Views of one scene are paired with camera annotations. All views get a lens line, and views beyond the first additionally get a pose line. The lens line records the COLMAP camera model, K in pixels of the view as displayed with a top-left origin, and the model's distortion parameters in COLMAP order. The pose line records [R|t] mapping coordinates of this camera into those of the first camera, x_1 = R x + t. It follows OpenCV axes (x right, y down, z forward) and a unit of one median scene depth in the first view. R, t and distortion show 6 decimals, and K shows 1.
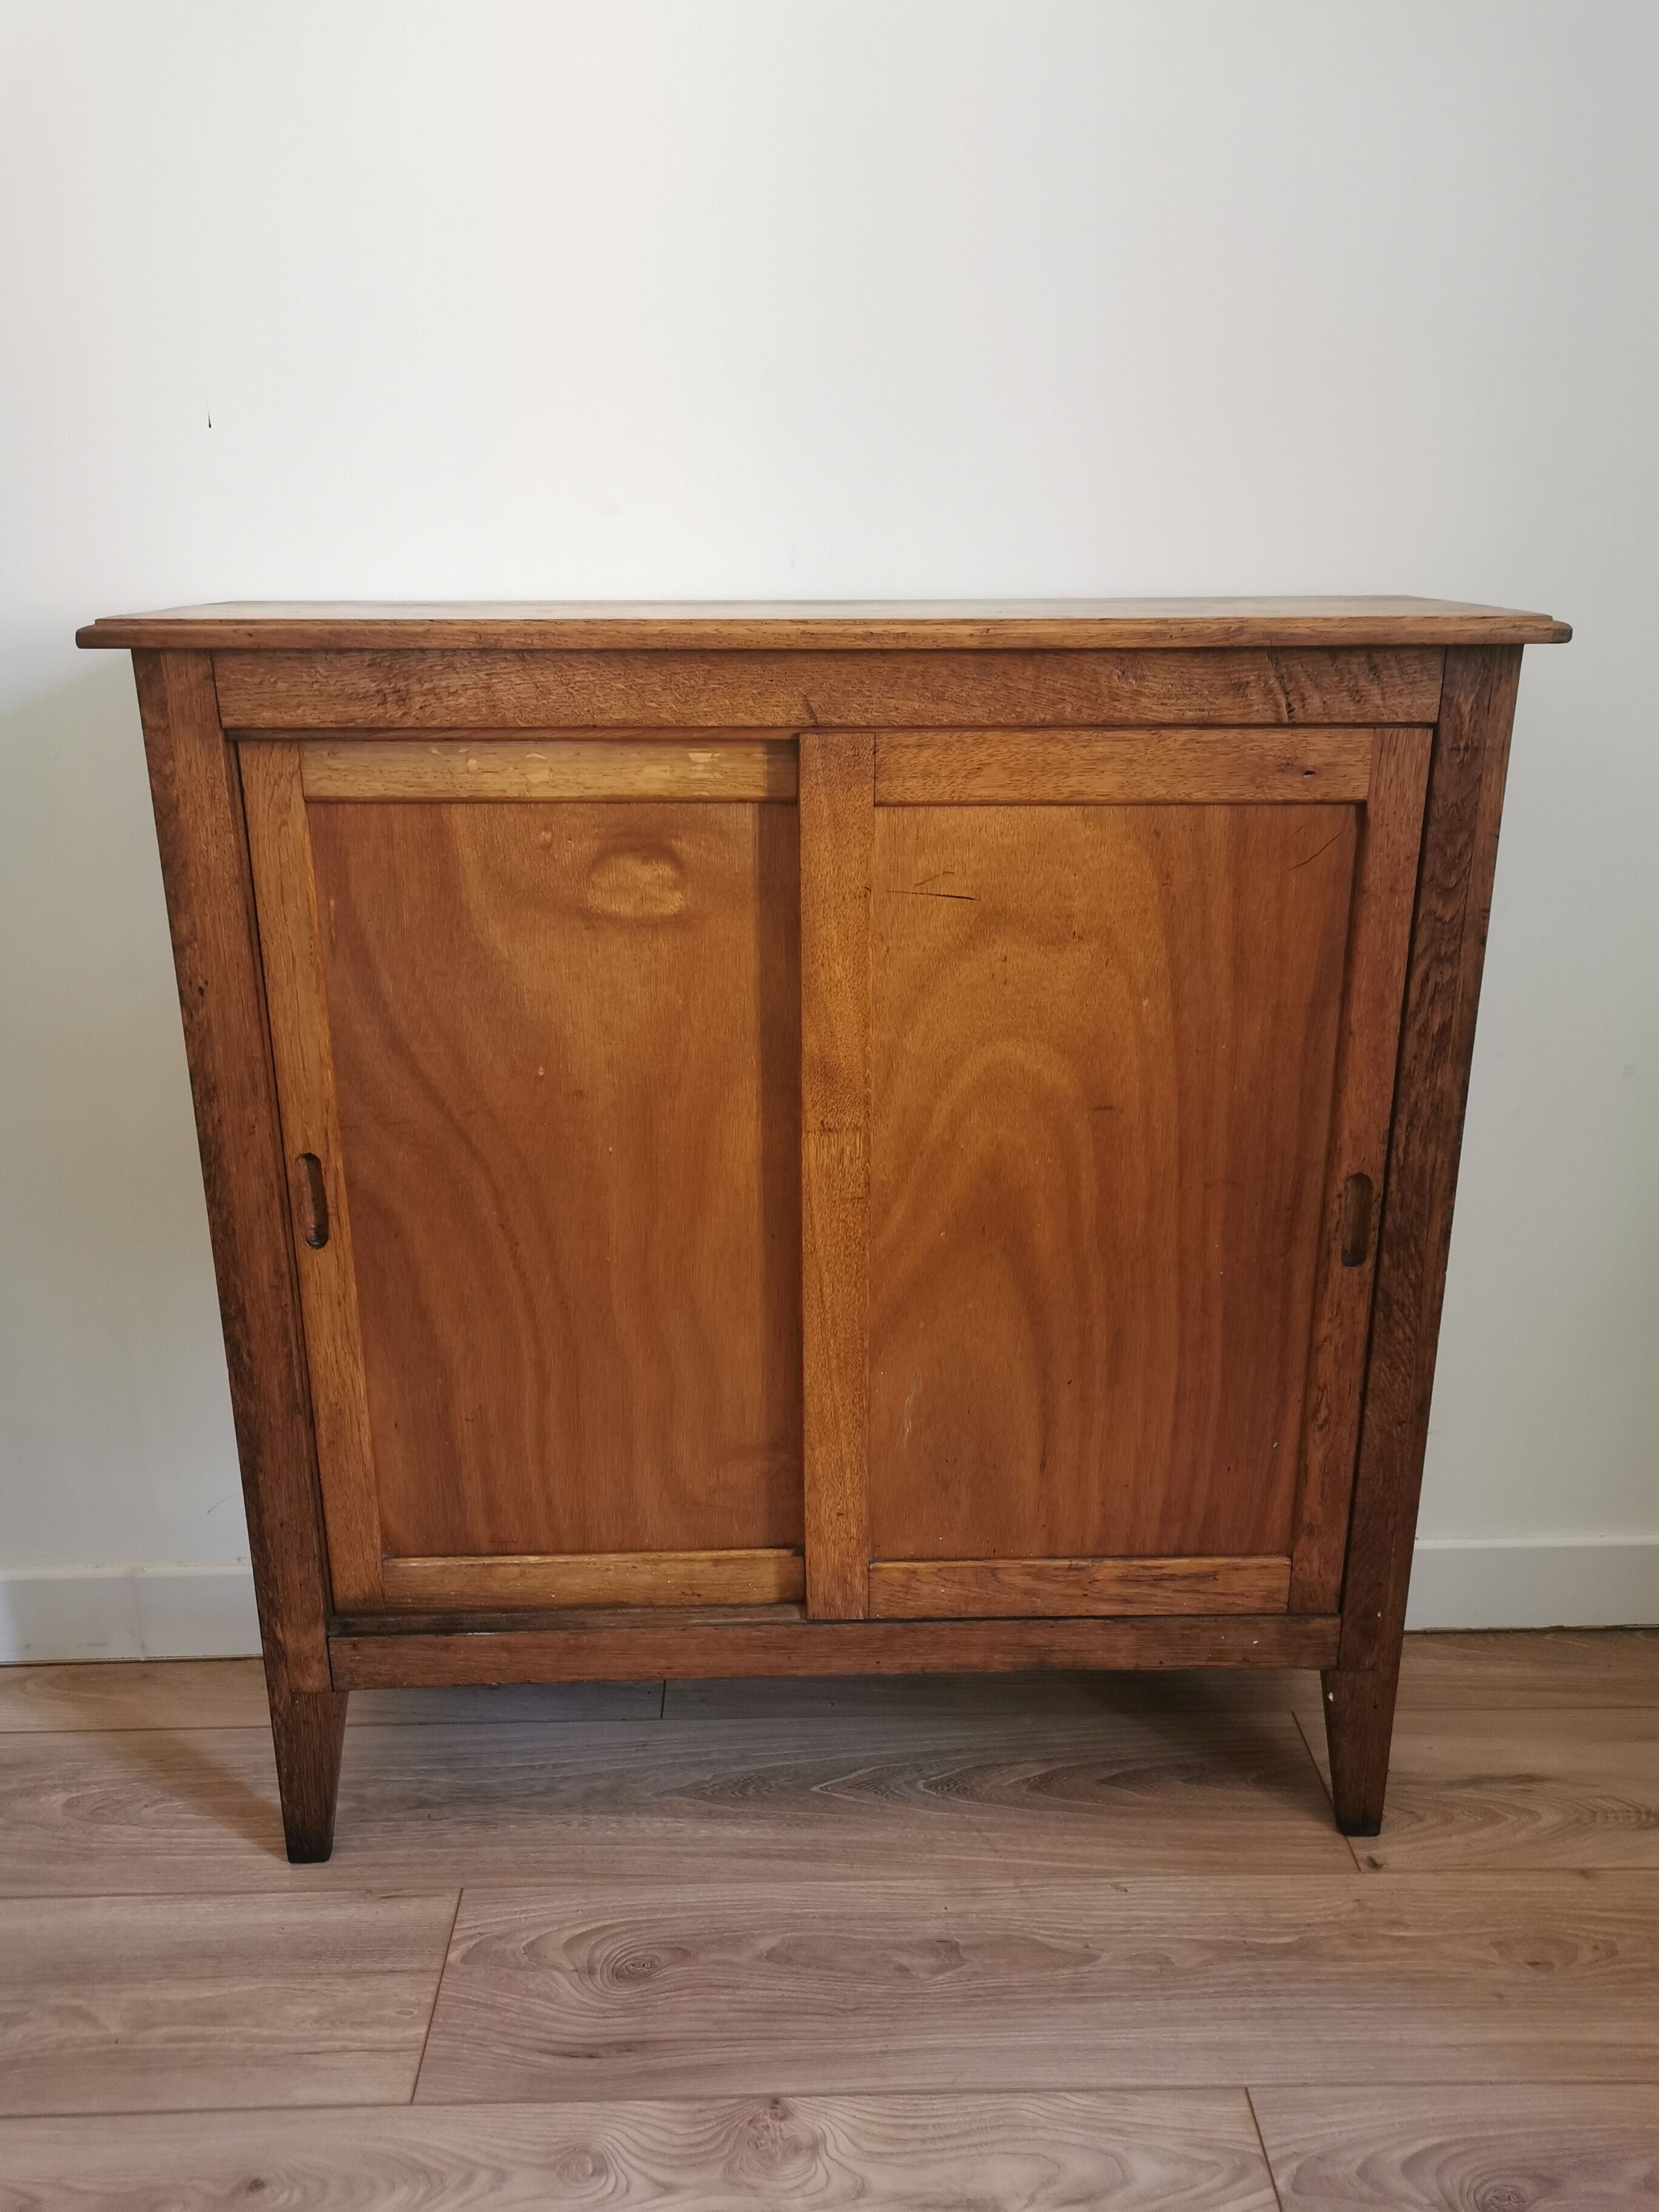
lens RADIAL K [[1759.0, 0, 816.4], [0, 1759.0, 1097.6], [0, 0, 1]] dist [0.037013, -0.025336]
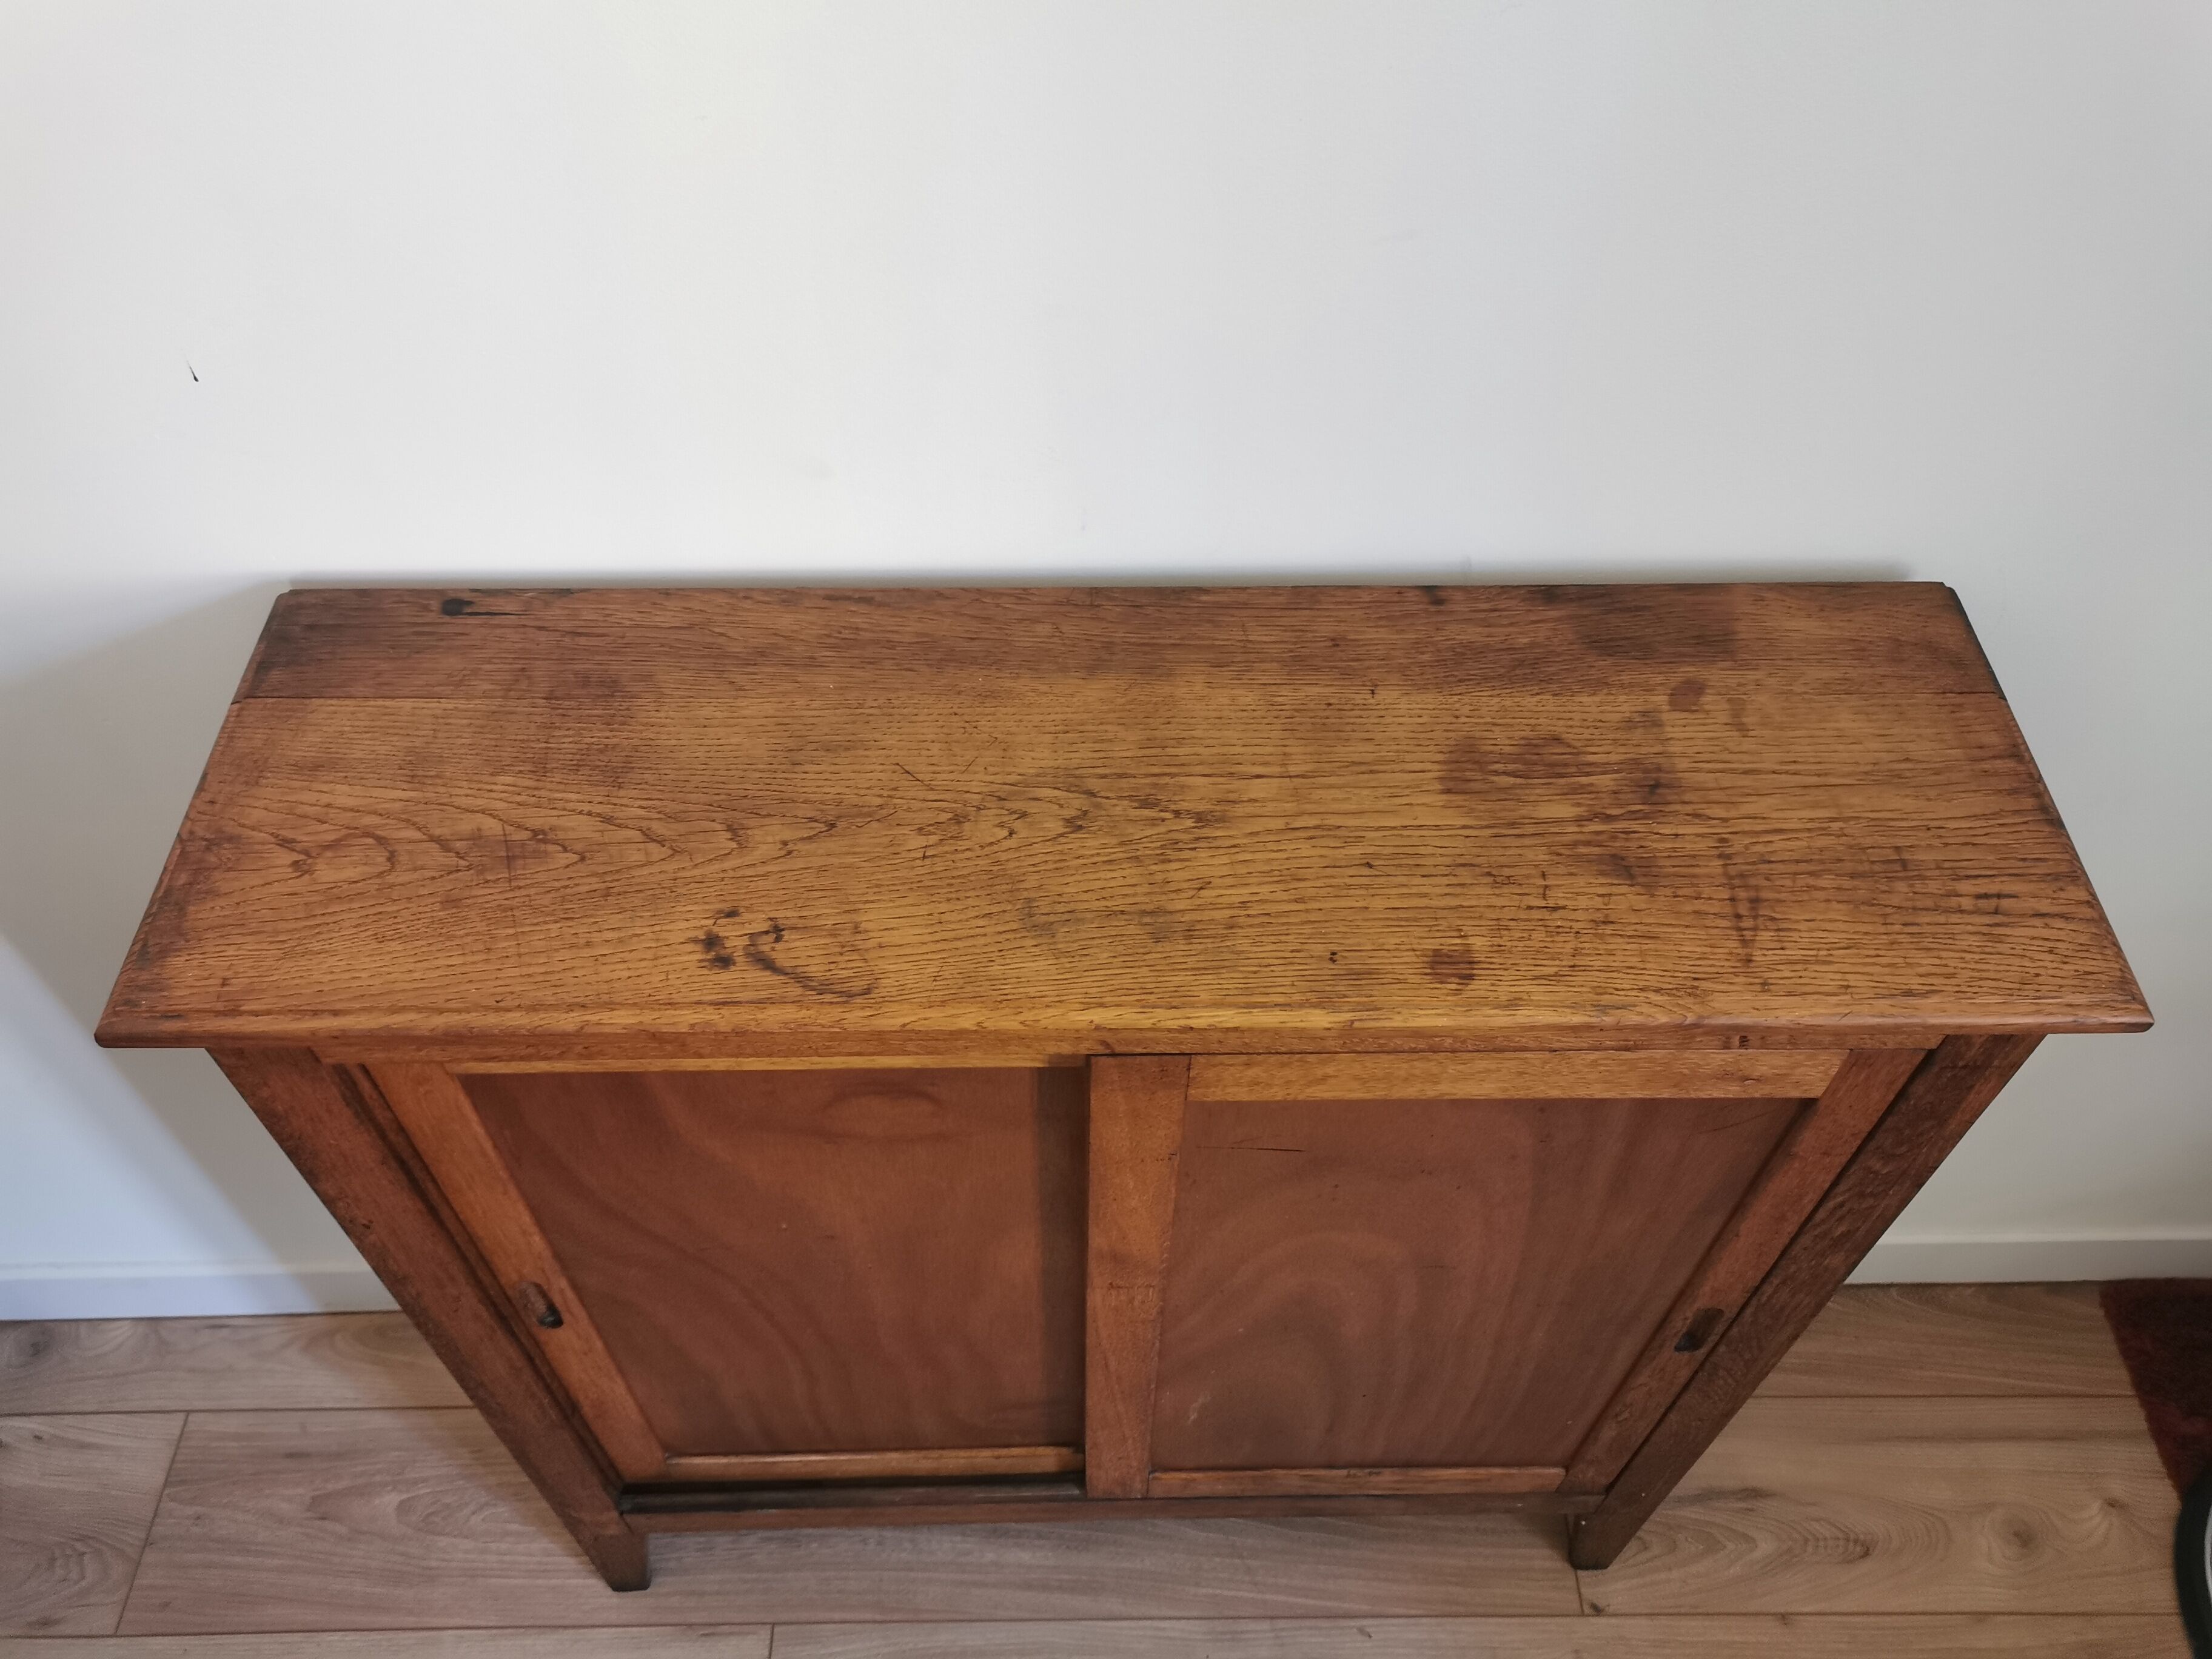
lens RADIAL K [[1759.0, 0, 1101.6], [0, 1759.0, 868.4], [0, 0, 1]] dist [0.037013, -0.025336]
pose [[0.999863, 0.014848, 0.007270, -0.009912], [-0.016385, 0.831389, 0.555450, -0.606349], [0.002203, -0.555493, 0.831518, 0.364029]]
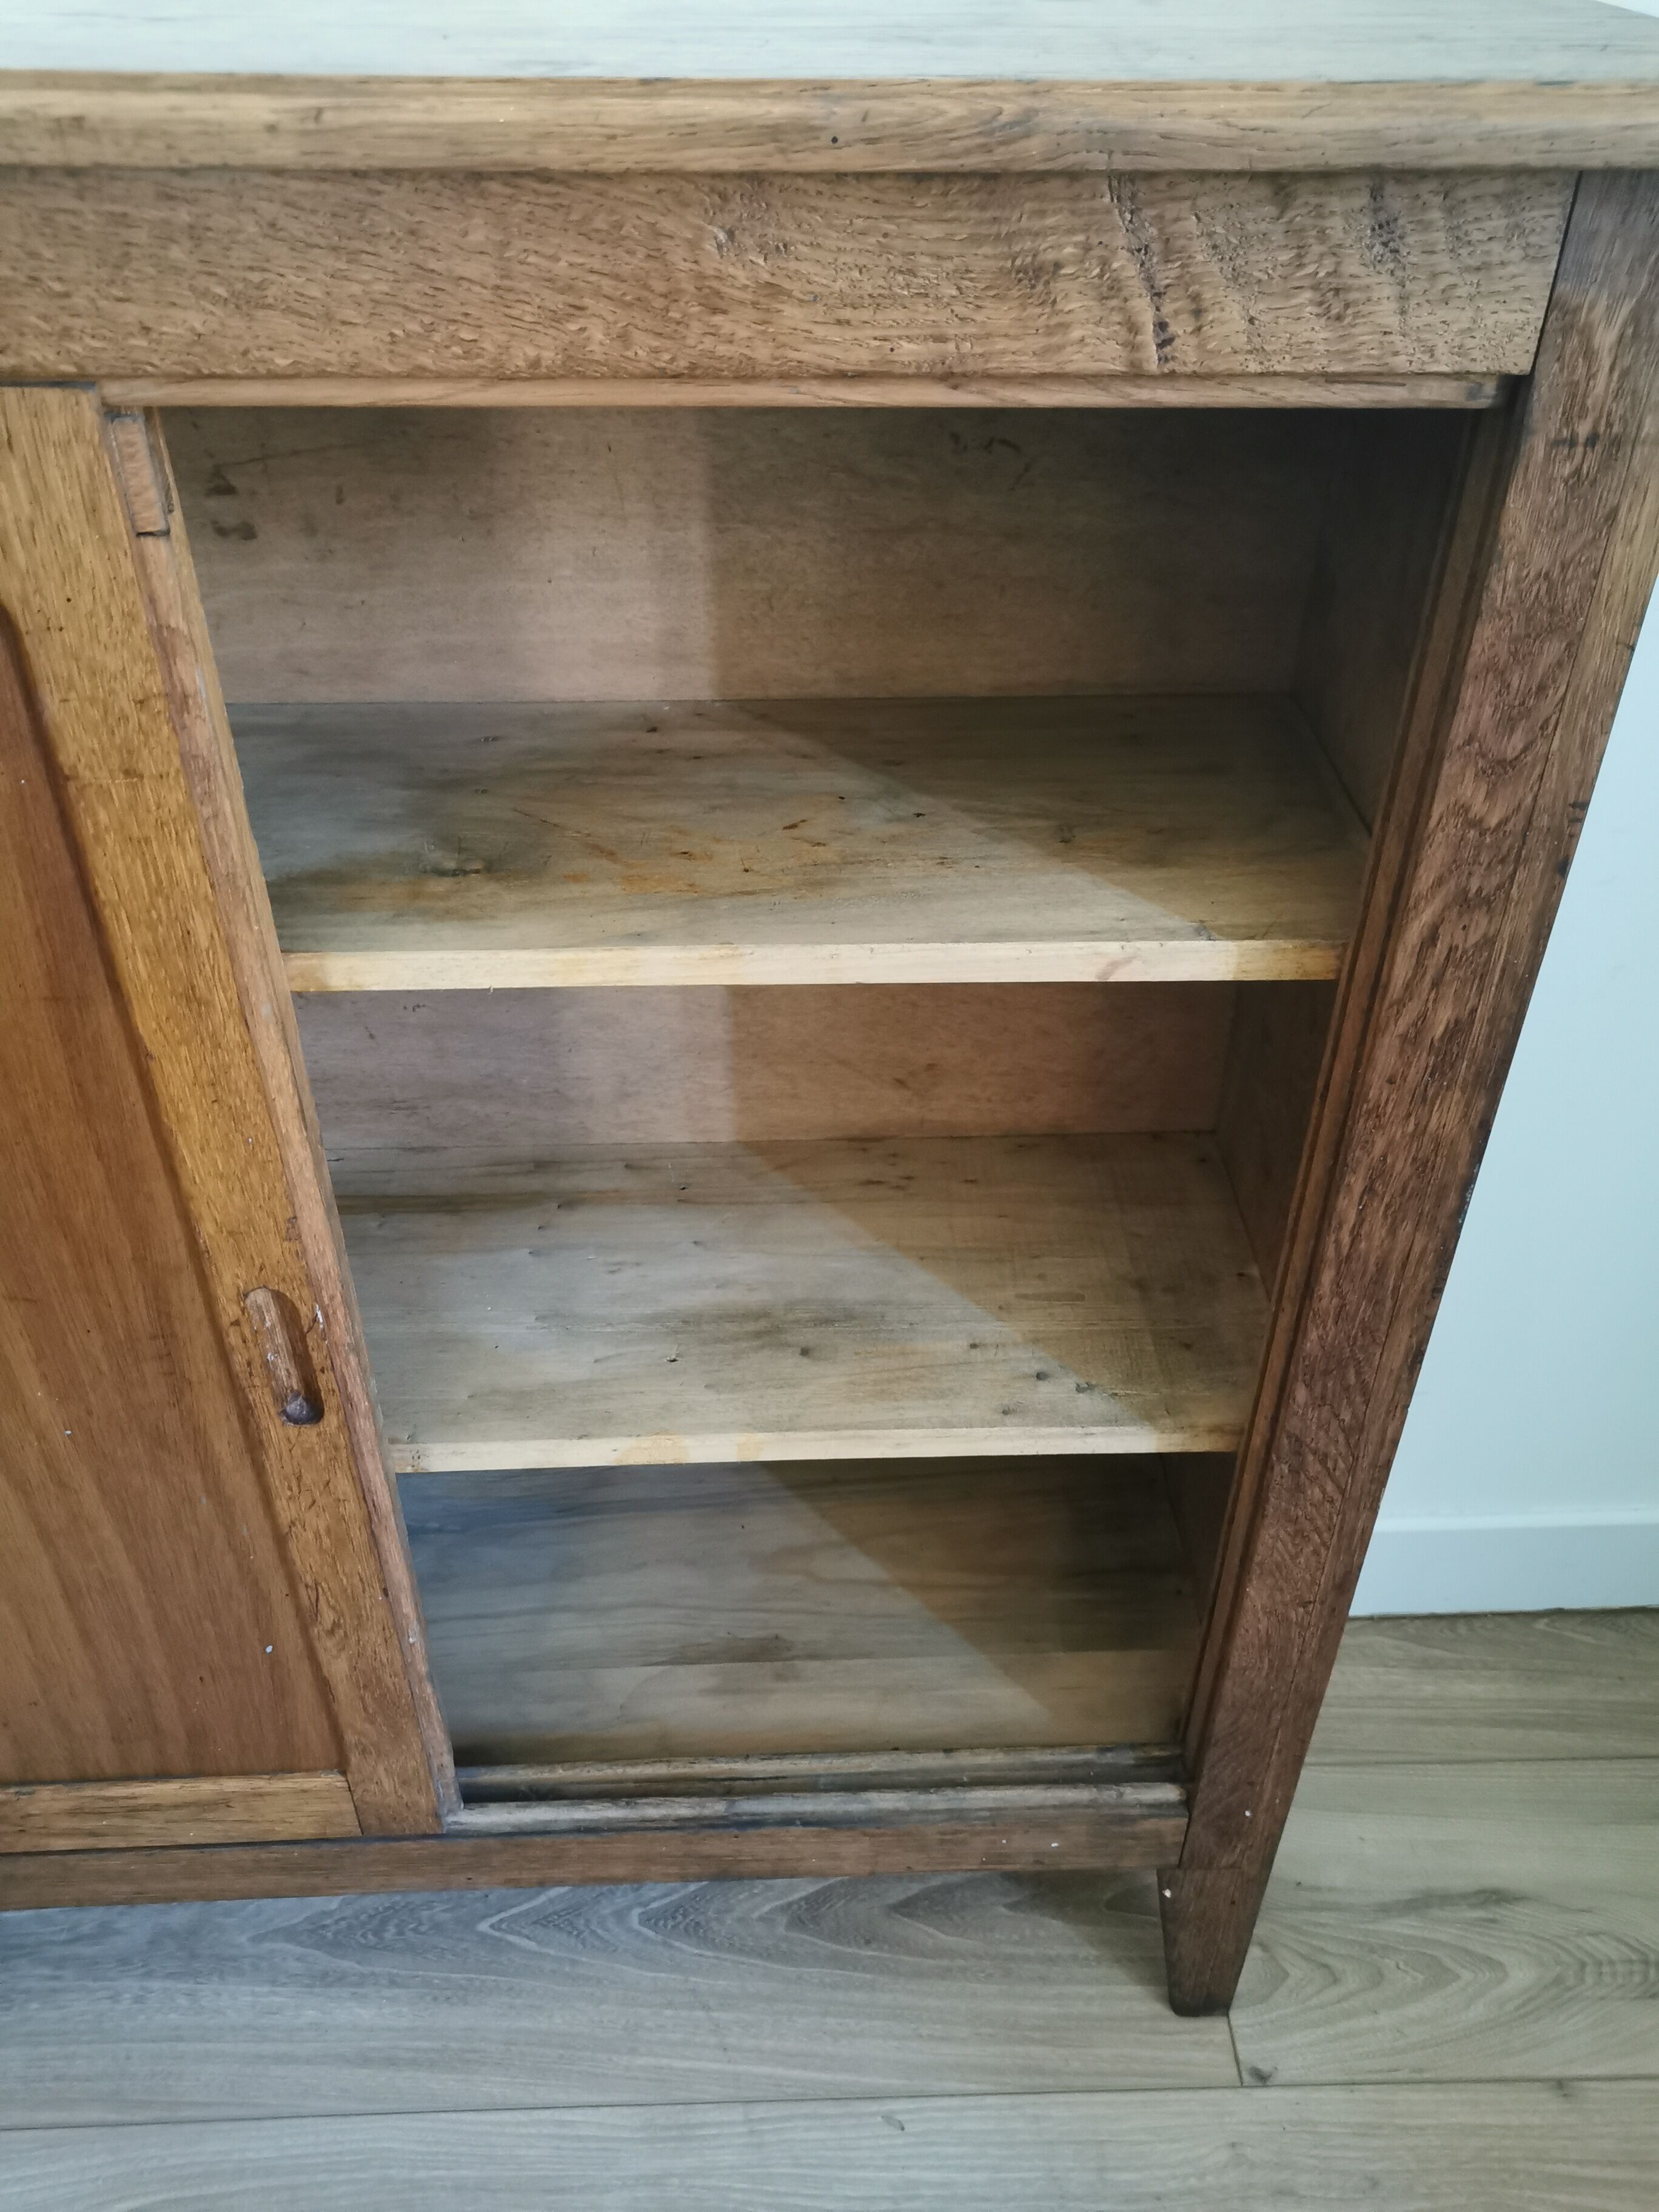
lens RADIAL K [[1759.0, 0, 826.5], [0, 1759.0, 1115.4], [0, 0, 1]] dist [0.037013, -0.025336]
pose [[0.999894, 0.000771, 0.014531, 0.164107], [-0.005368, 0.947715, 0.319073, -0.158743], [-0.013525, -0.319118, 0.947619, 0.500684]]
